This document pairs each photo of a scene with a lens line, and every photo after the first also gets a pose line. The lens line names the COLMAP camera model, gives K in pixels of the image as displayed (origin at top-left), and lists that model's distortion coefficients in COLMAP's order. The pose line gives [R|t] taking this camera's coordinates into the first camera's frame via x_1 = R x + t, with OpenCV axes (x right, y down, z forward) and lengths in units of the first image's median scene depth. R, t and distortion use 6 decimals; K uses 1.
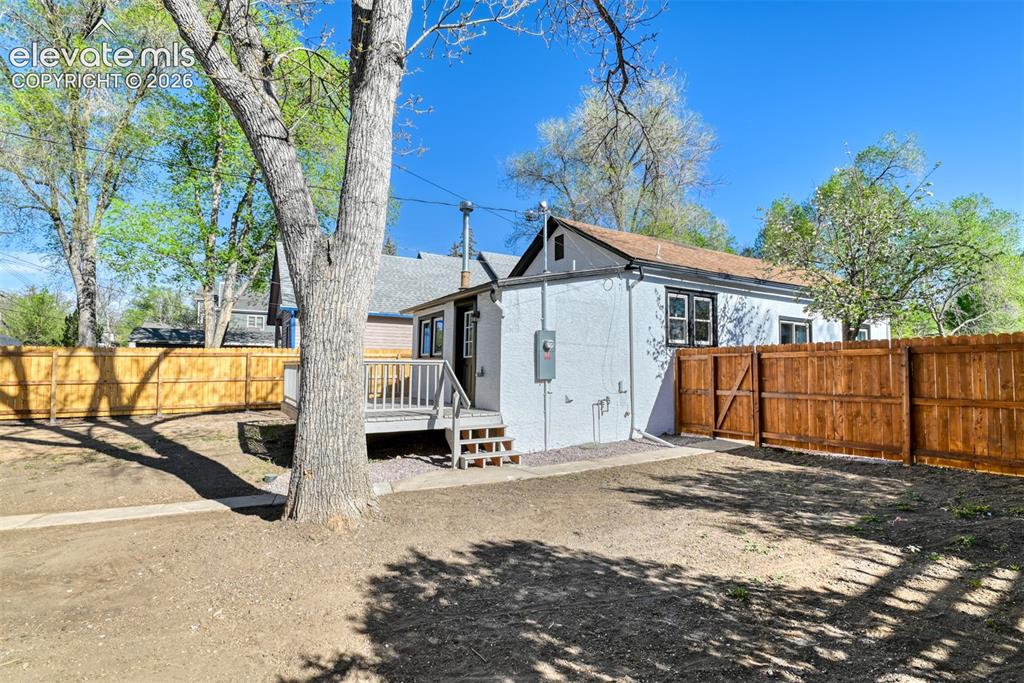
lens RADIAL K [[510.6, 0, 512.0], [0, 510.6, 341.5], [0, 0, 1]] dist [-0.004942, -0.001624]
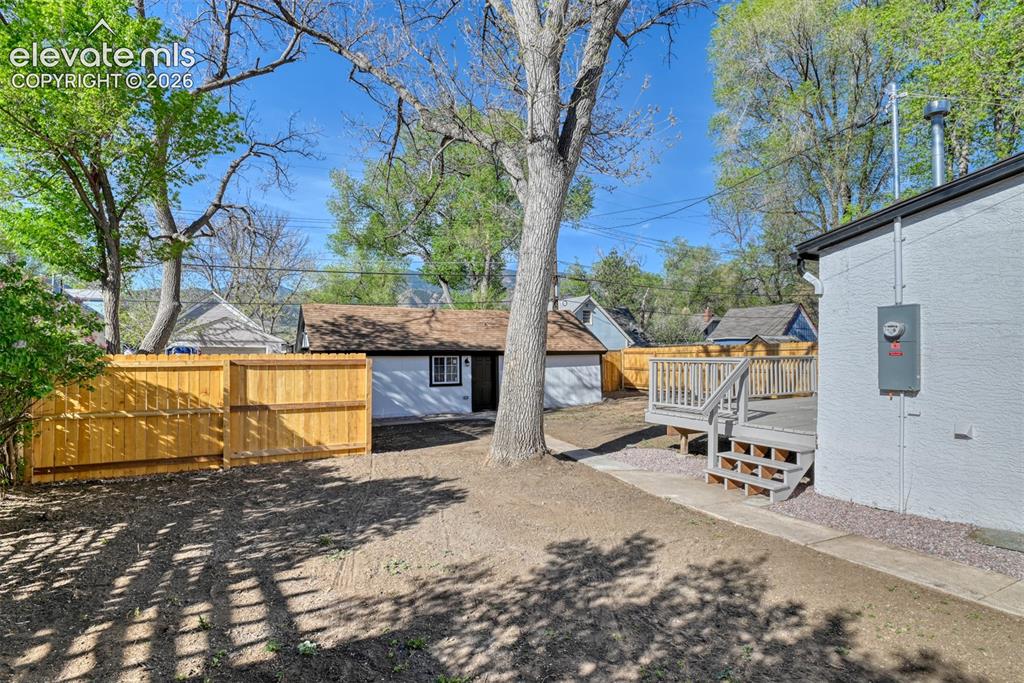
lens RADIAL K [[489.4, 0, 512.0], [0, 489.4, 341.5], [0, 0, 1]] dist [0.000846, -0.000114]
pose [[-0.069796, -0.035892, -0.996915, 1.471552], [0.060403, 0.997367, -0.040138, 0.031409], [0.995731, -0.063018, -0.067445, 1.360164]]
